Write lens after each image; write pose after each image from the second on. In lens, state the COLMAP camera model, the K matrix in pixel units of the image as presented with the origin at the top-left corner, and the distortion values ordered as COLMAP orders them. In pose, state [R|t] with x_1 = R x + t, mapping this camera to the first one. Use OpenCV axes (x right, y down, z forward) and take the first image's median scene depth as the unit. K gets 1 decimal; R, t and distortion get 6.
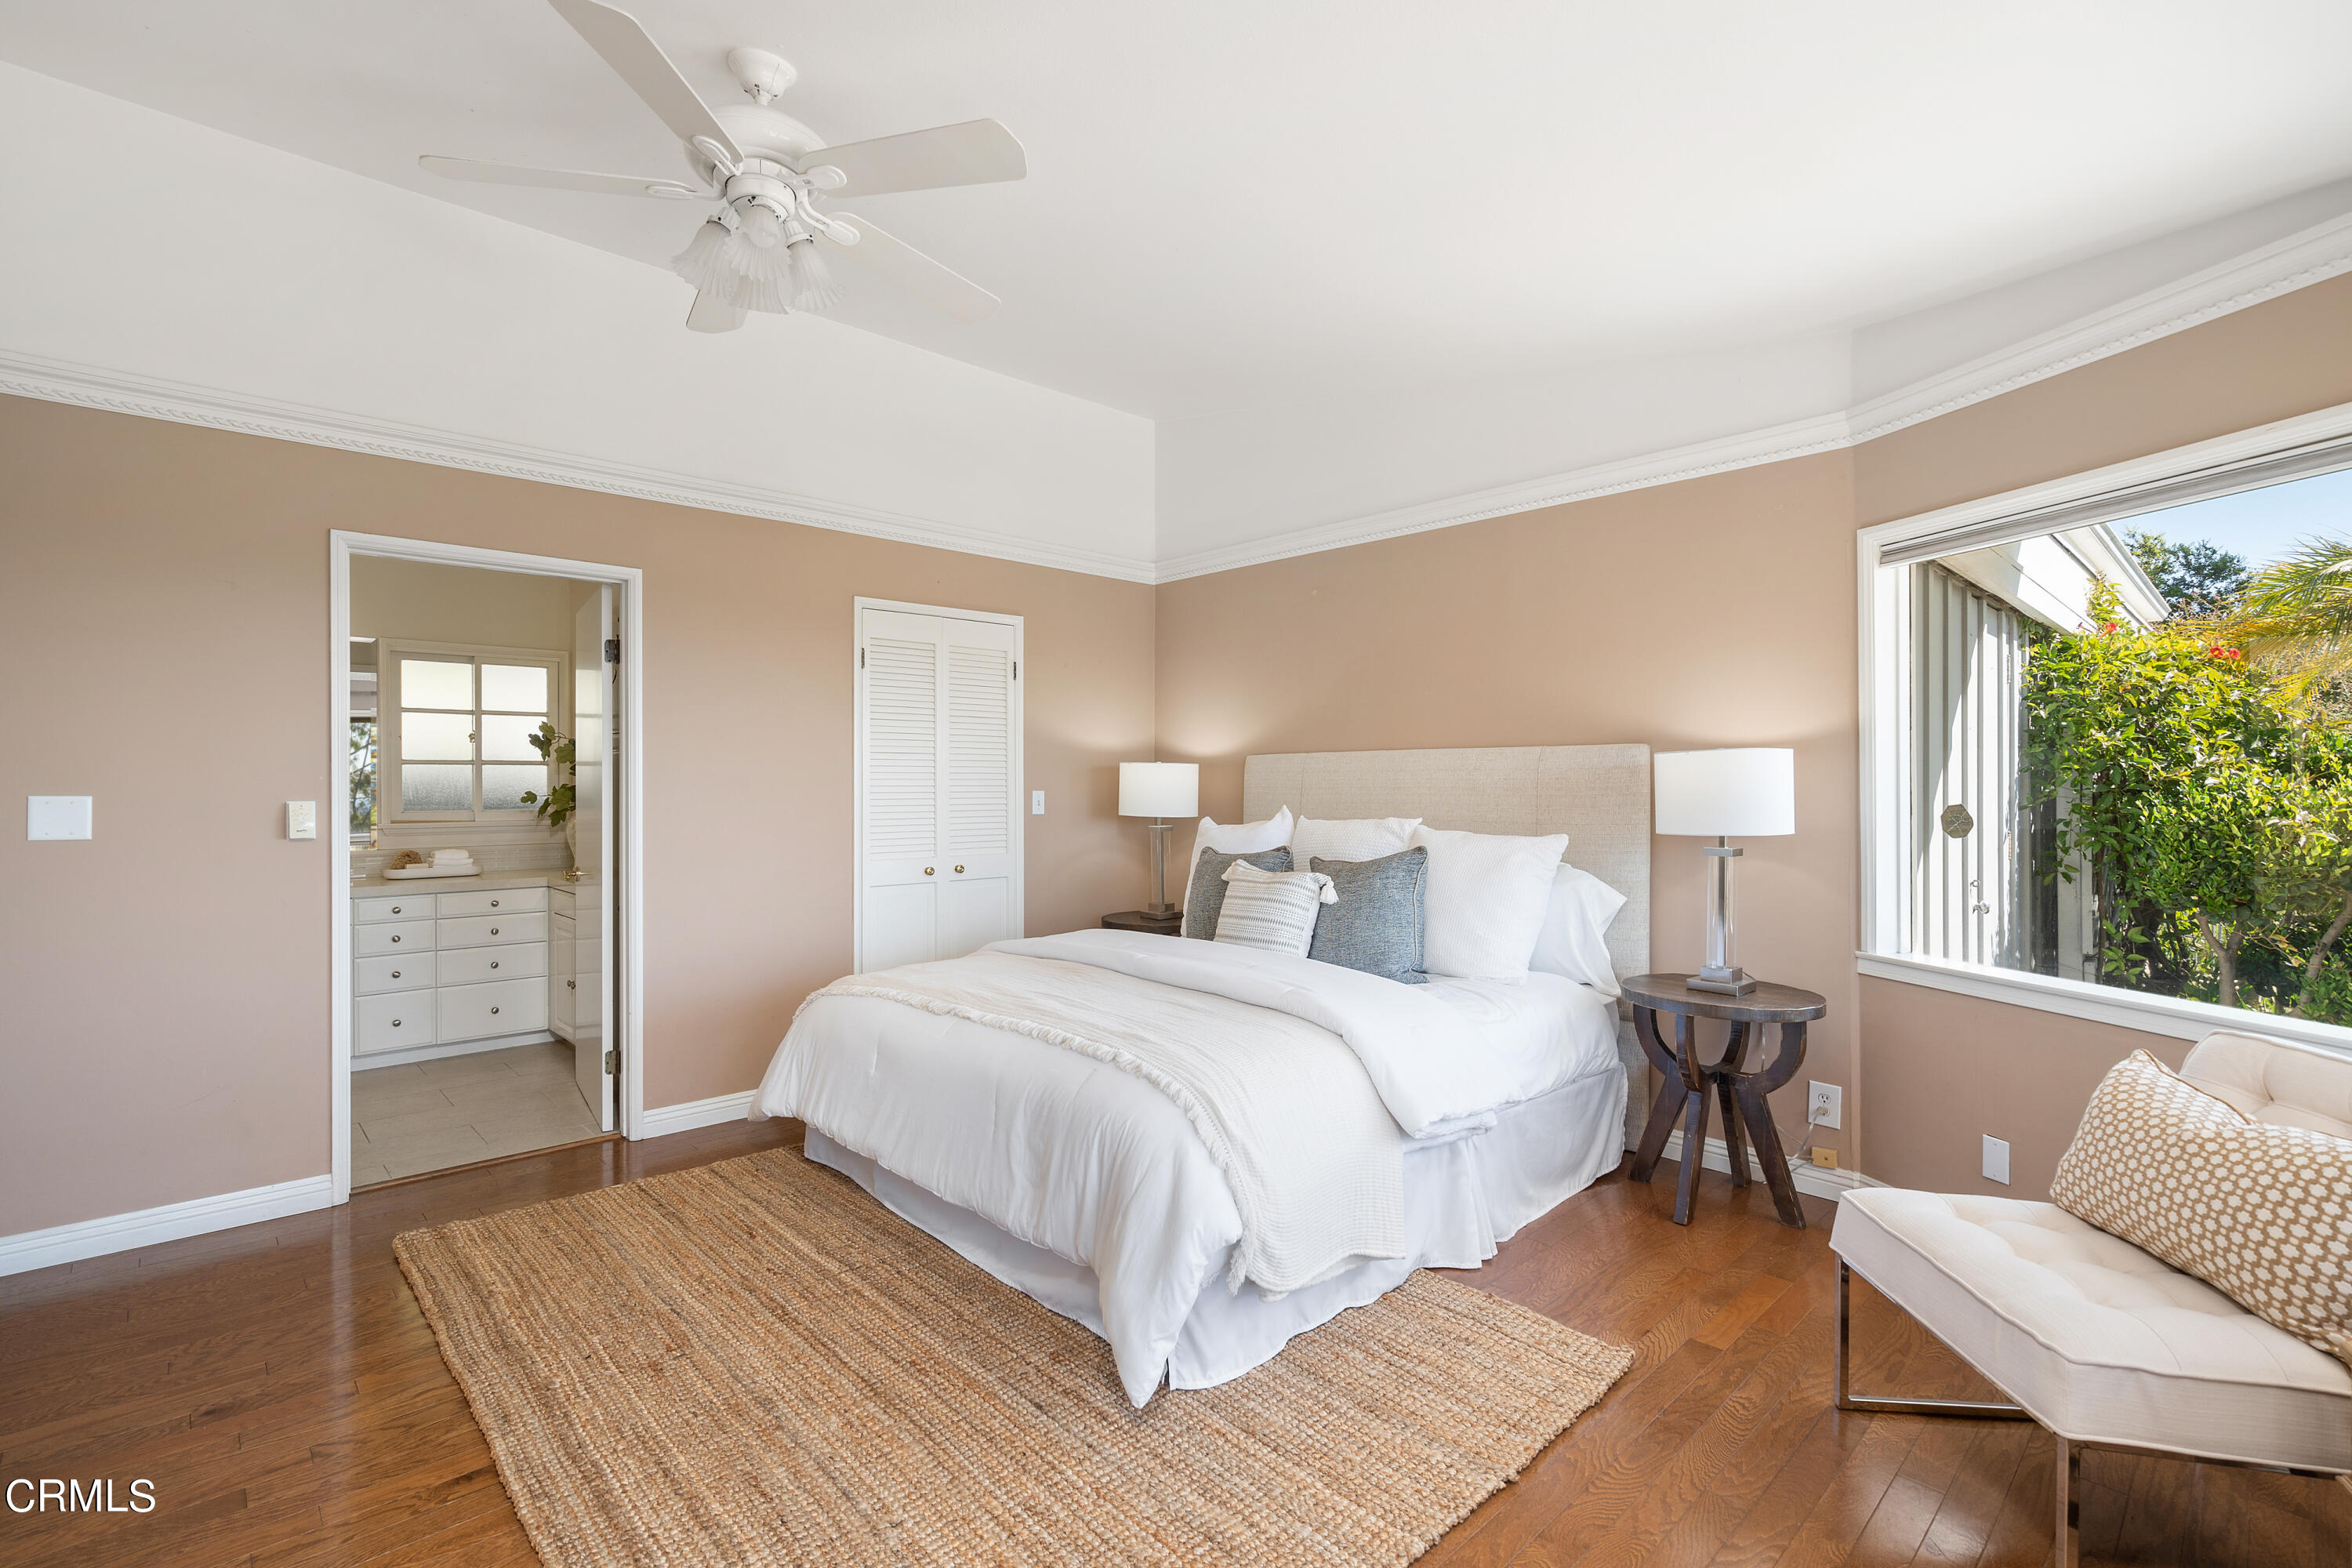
lens RADIAL K [[1063.3, 0, 1185.3], [0, 1063.3, 780.3], [0, 0, 1]] dist [-0.001044, 0.001792]
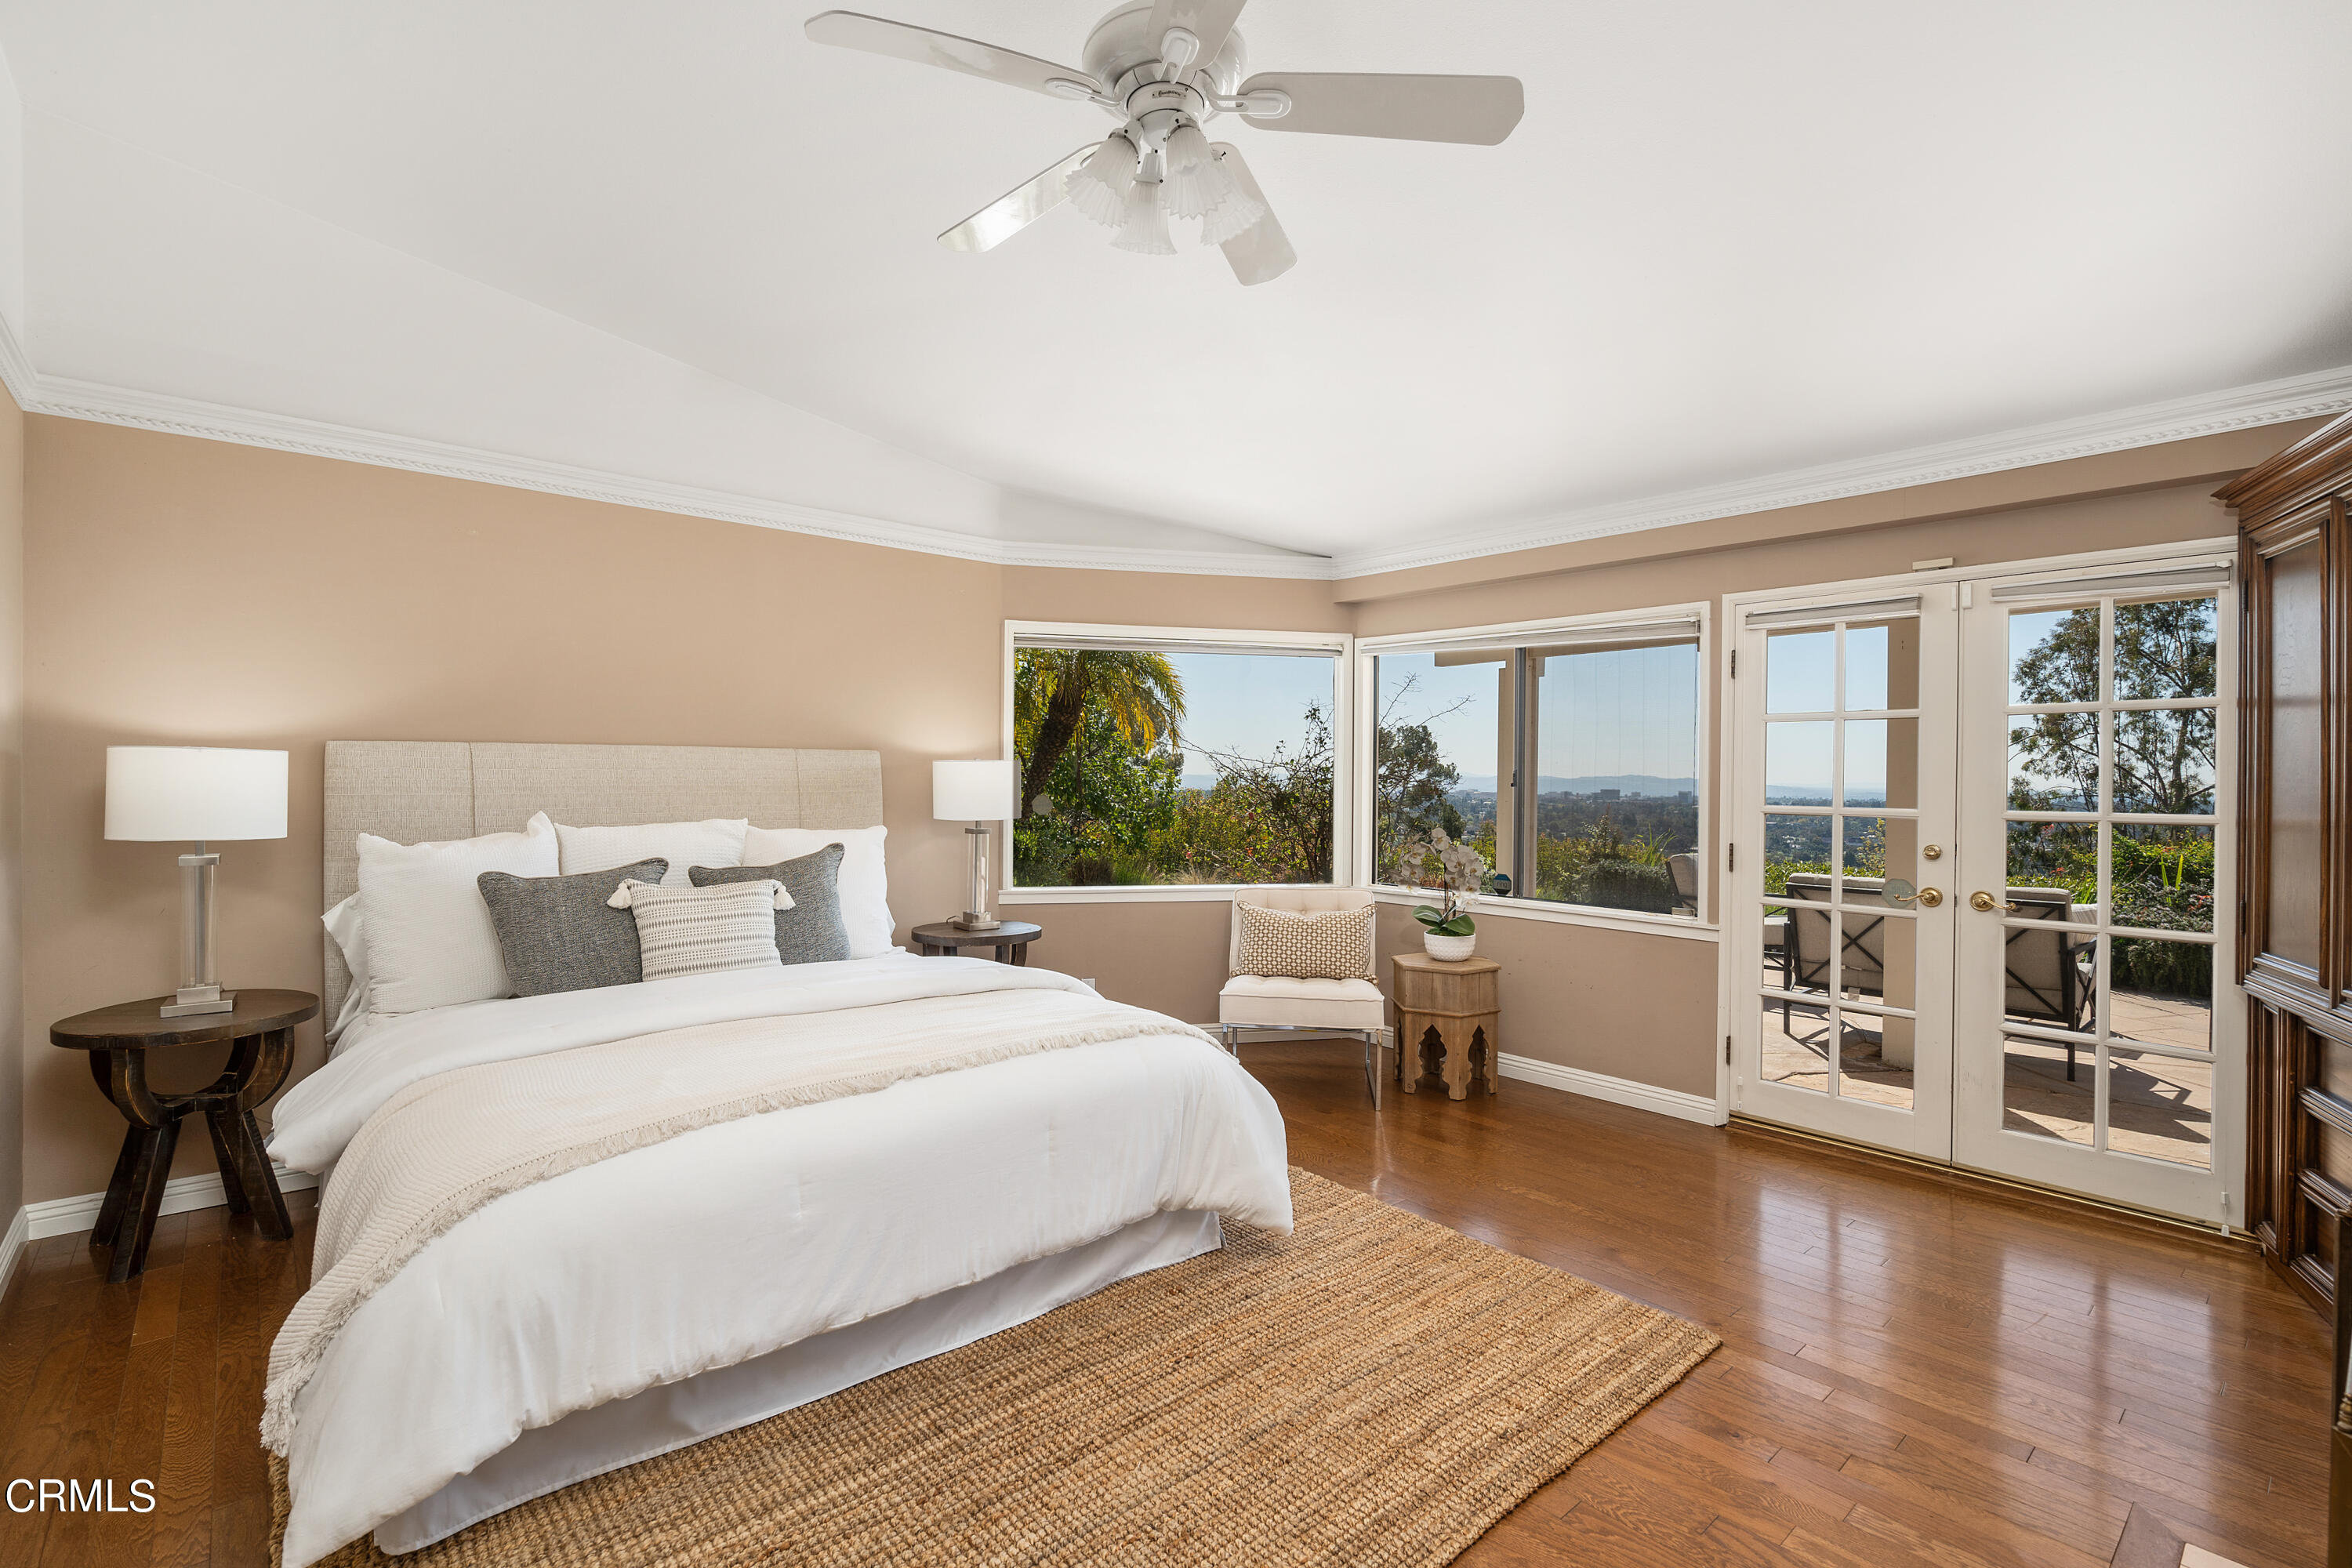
lens RADIAL K [[1063.3, 0, 1172.1], [0, 1063.3, 784.0], [0, 0, 1]] dist [-0.001044, 0.001792]
pose [[0.037843, -0.003347, 0.999278, -0.800274], [-0.006635, 0.999972, 0.003600, -0.002066], [-0.999262, -0.006767, 0.037820, 0.615259]]
